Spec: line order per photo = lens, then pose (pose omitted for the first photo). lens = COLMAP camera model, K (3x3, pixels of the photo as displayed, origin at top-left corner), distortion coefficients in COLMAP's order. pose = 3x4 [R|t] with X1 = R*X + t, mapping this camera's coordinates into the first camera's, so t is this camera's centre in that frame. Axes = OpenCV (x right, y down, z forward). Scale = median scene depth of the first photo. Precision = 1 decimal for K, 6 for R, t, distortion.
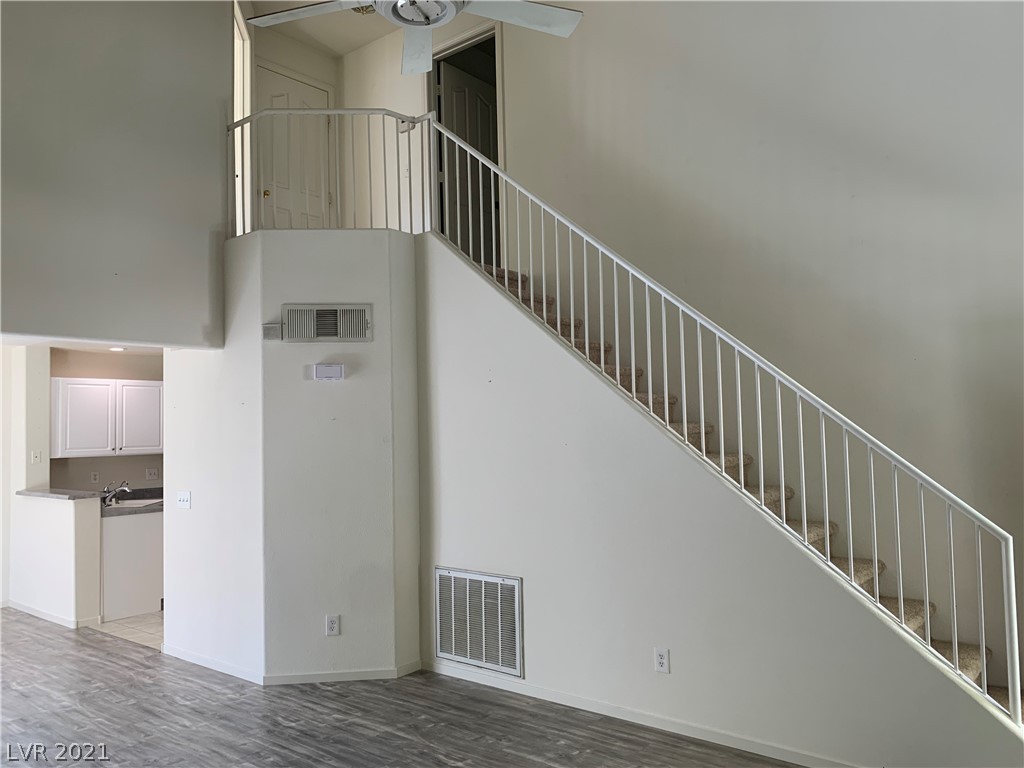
lens RADIAL K [[790.6, 0, 510.6], [0, 790.6, 388.3], [0, 0, 1]] dist [0.000161, -0.000697]
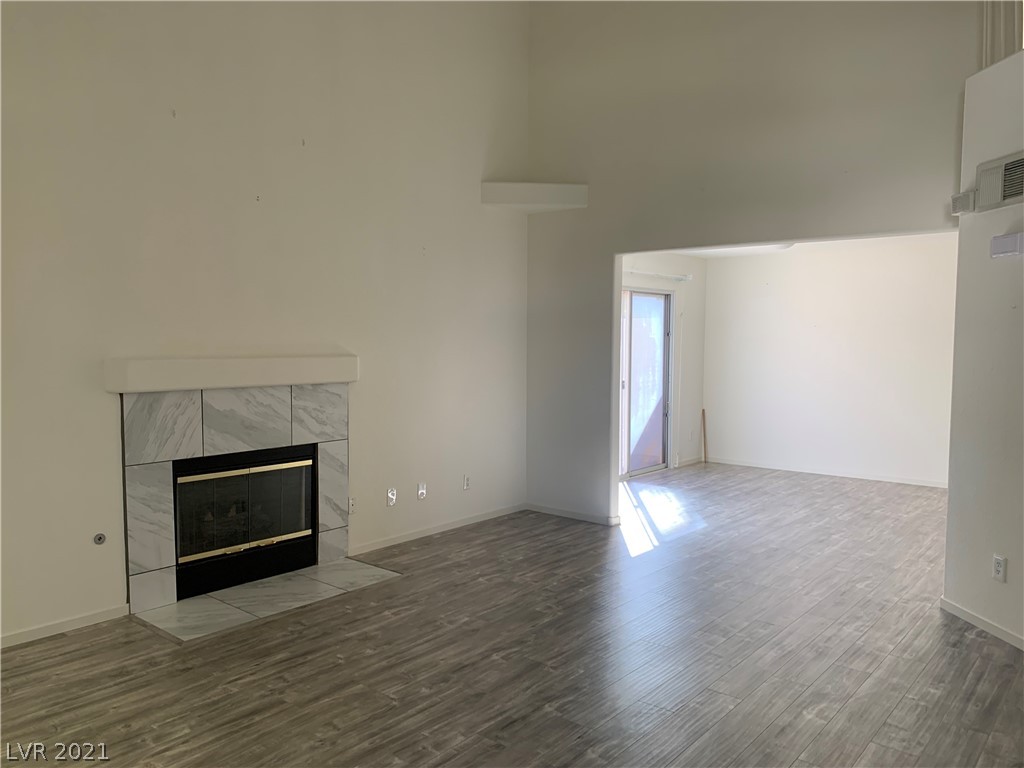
lens RADIAL K [[790.6, 0, 510.3], [0, 790.6, 379.9], [0, 0, 1]] dist [0.000161, -0.000697]
pose [[-0.003482, 0.073247, -0.997308, 0.575044], [0.042123, 0.996439, 0.073036, 0.035250], [0.999106, -0.041755, -0.006555, 0.544097]]
